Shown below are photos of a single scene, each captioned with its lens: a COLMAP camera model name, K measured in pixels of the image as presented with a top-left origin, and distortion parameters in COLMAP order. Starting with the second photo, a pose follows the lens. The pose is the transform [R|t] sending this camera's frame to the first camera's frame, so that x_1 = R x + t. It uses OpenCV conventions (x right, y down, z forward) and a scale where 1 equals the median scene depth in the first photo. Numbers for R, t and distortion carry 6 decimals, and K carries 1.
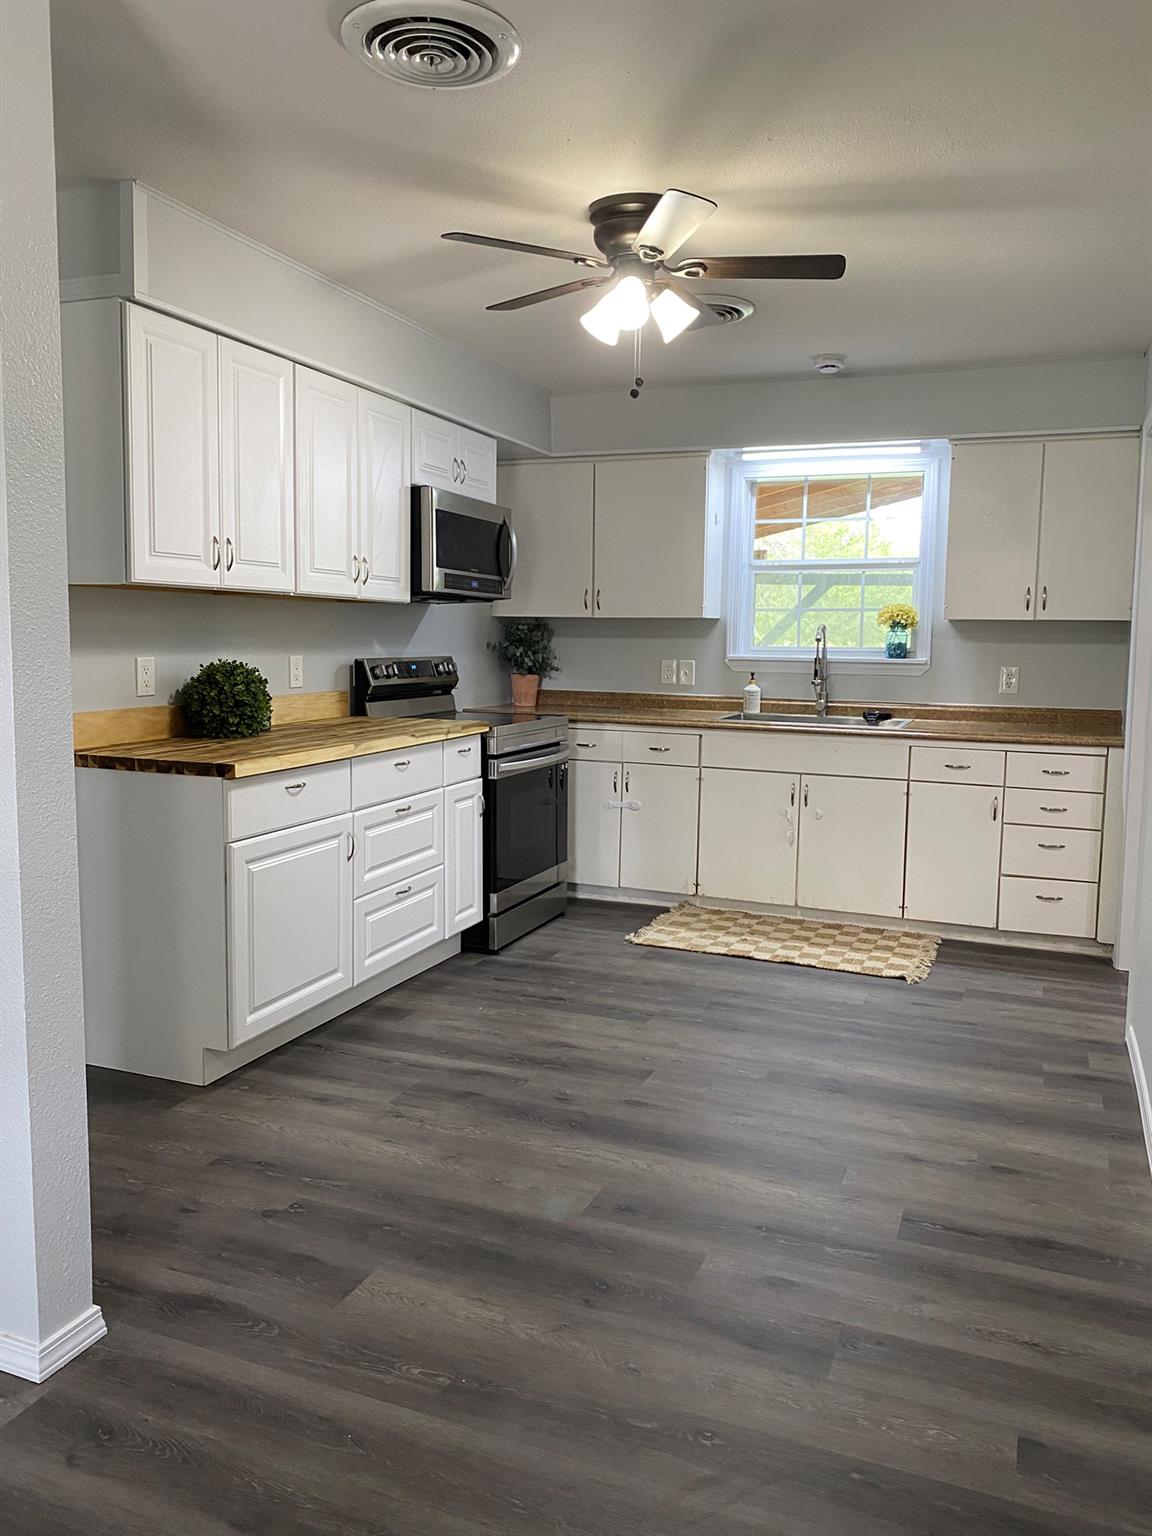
lens RADIAL K [[1108.0, 0, 577.6], [0, 1108.0, 762.1], [0, 0, 1]] dist [0.031238, -0.020222]
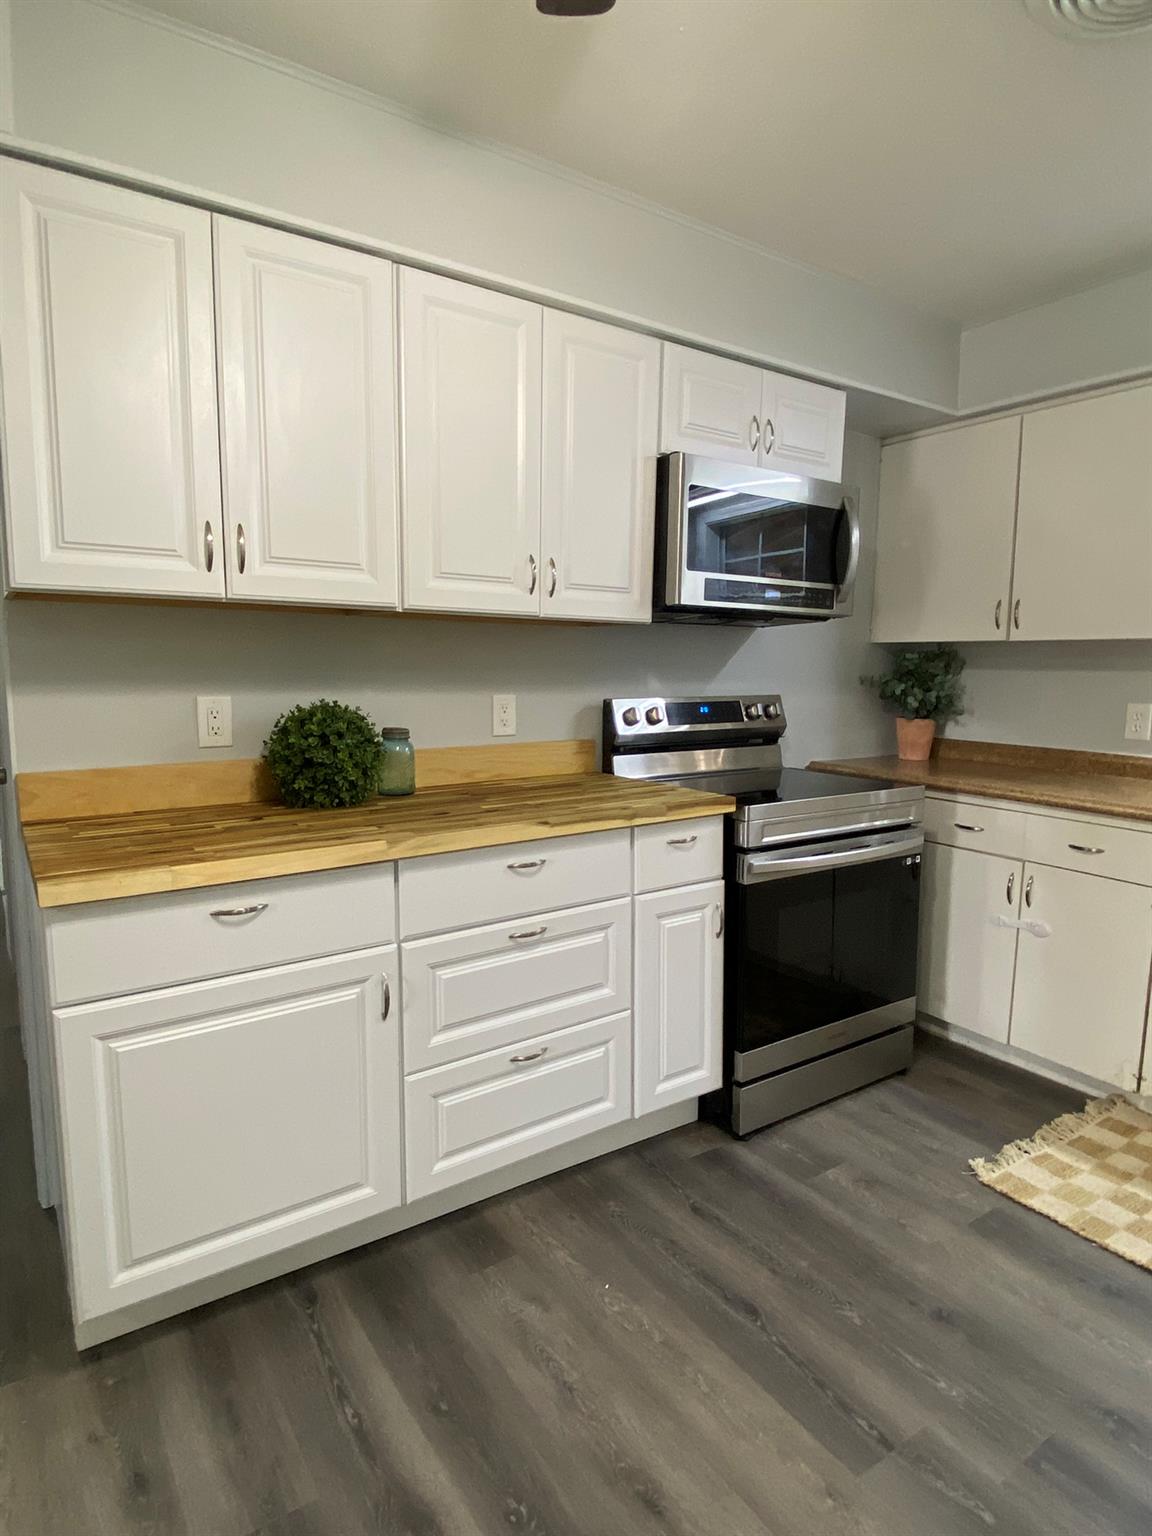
lens RADIAL K [[888.9, 0, 576.4], [0, 888.9, 769.6], [0, 0, 1]] dist [0.032406, -0.016465]
pose [[0.838734, 0.062462, -0.540947, 0.125675], [-0.062038, 0.997892, 0.019034, -0.057616], [0.540995, 0.017595, 0.840841, 0.501982]]
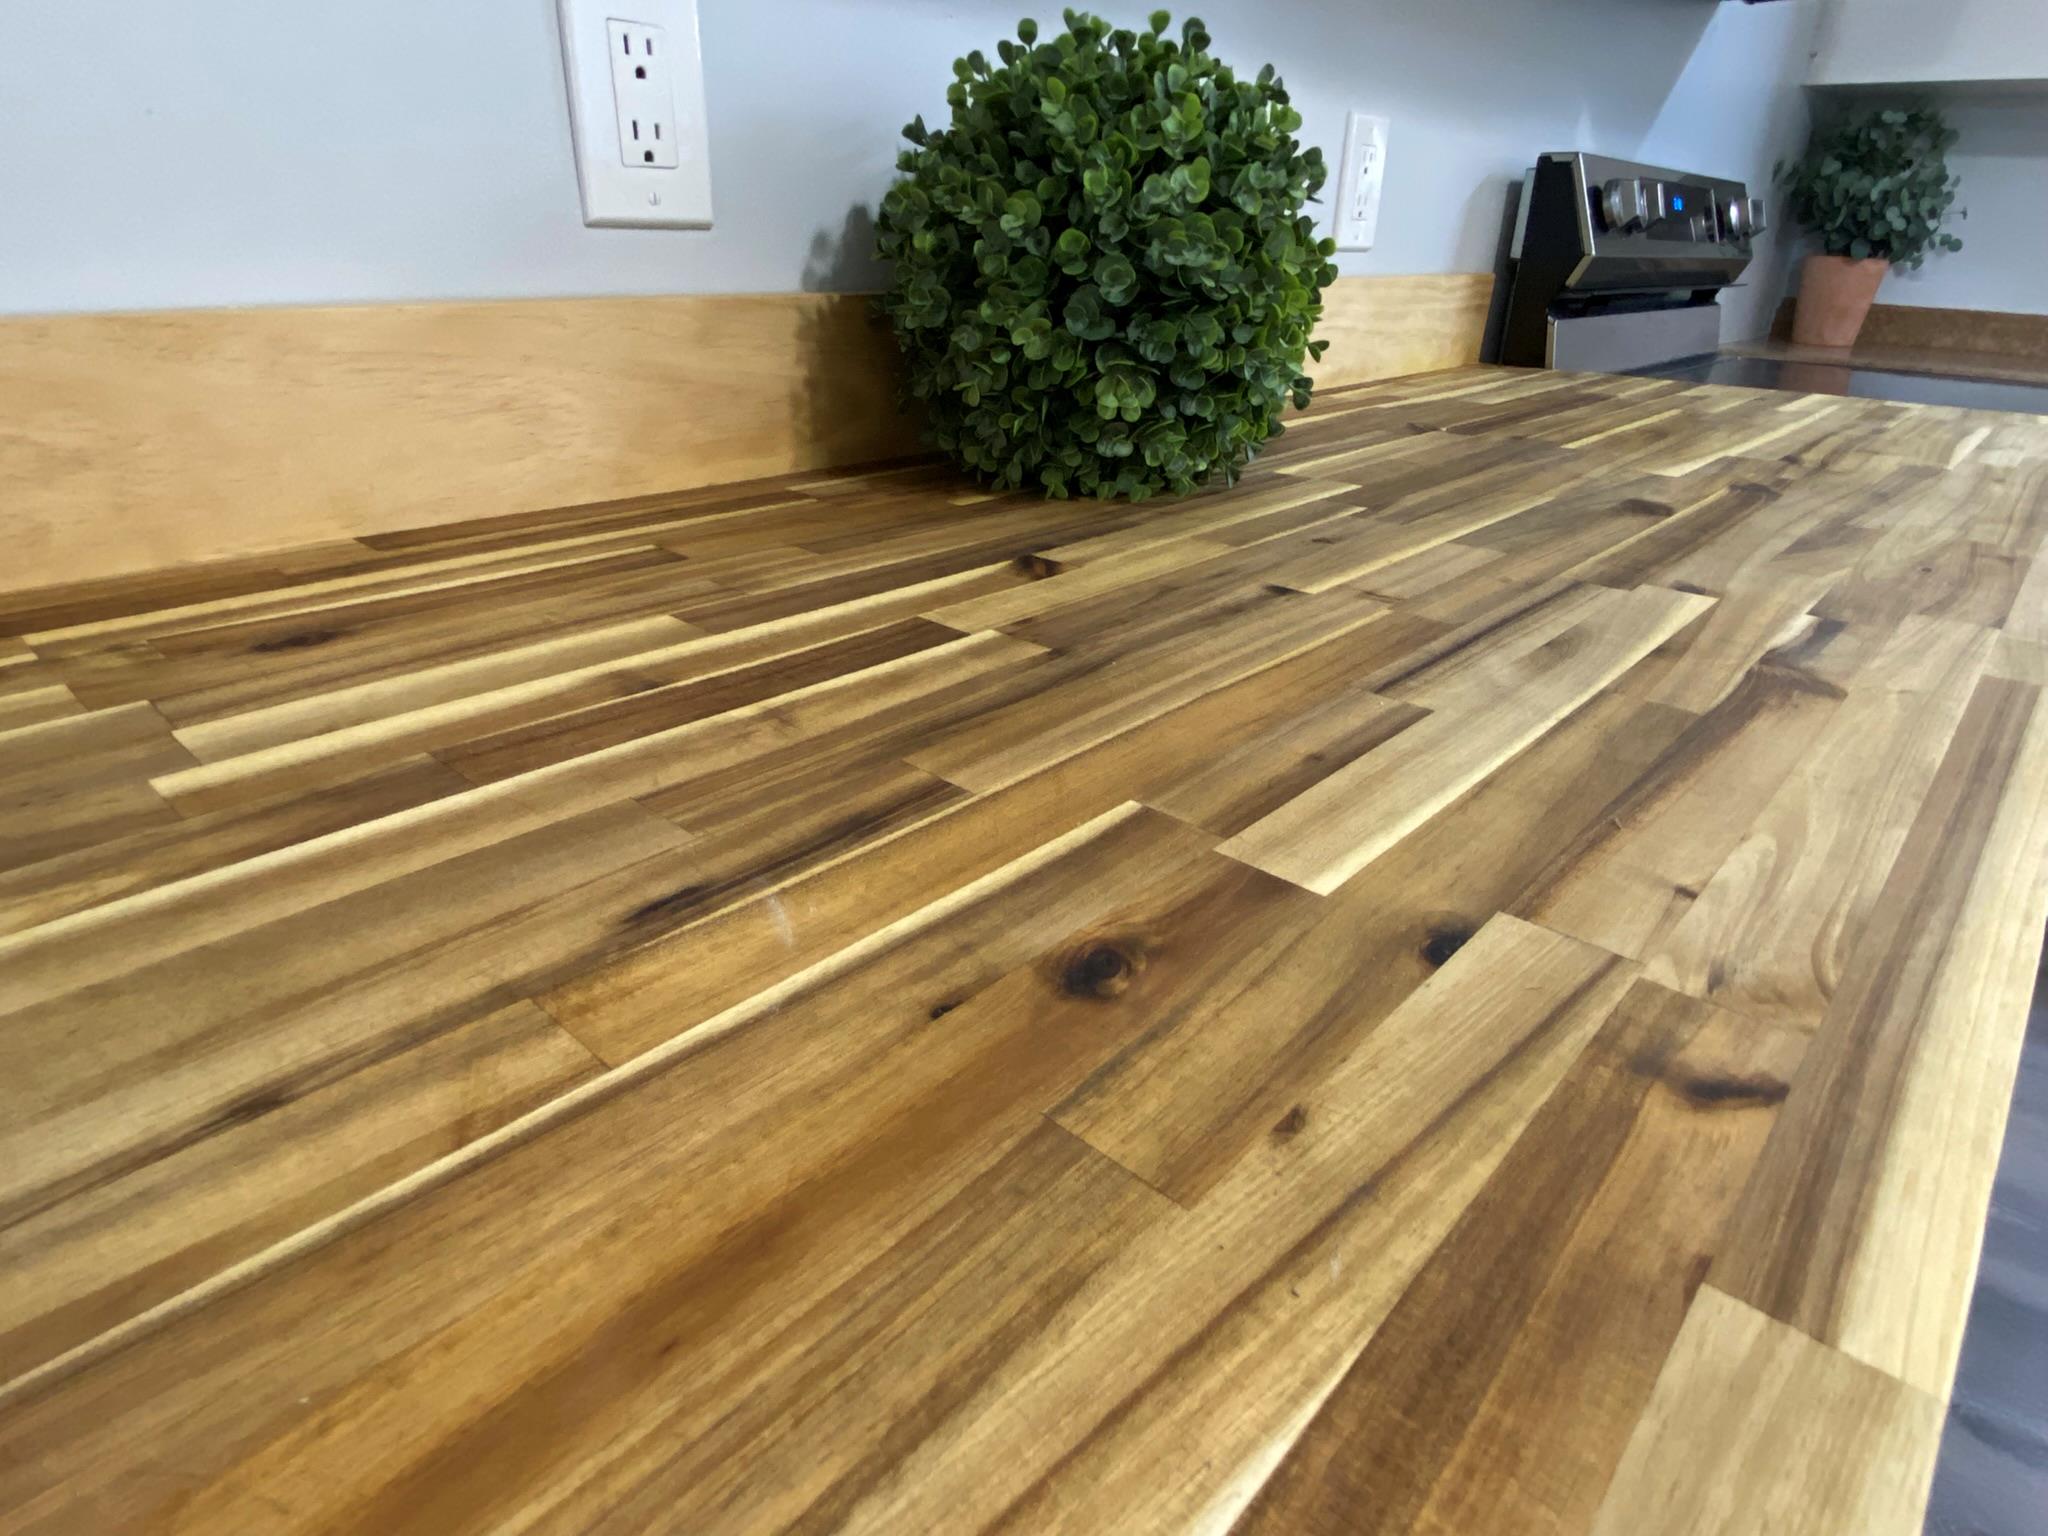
lens RADIAL K [[1185.1, 0, 1043.4], [0, 1185.1, 762.4], [0, 0, 1]] dist [0.032406, -0.016465]
pose [[0.937887, 0.155120, -0.310333, -0.211845], [-0.057092, 0.951291, 0.302962, -0.032355], [0.342212, -0.266427, 0.901059, 0.676360]]
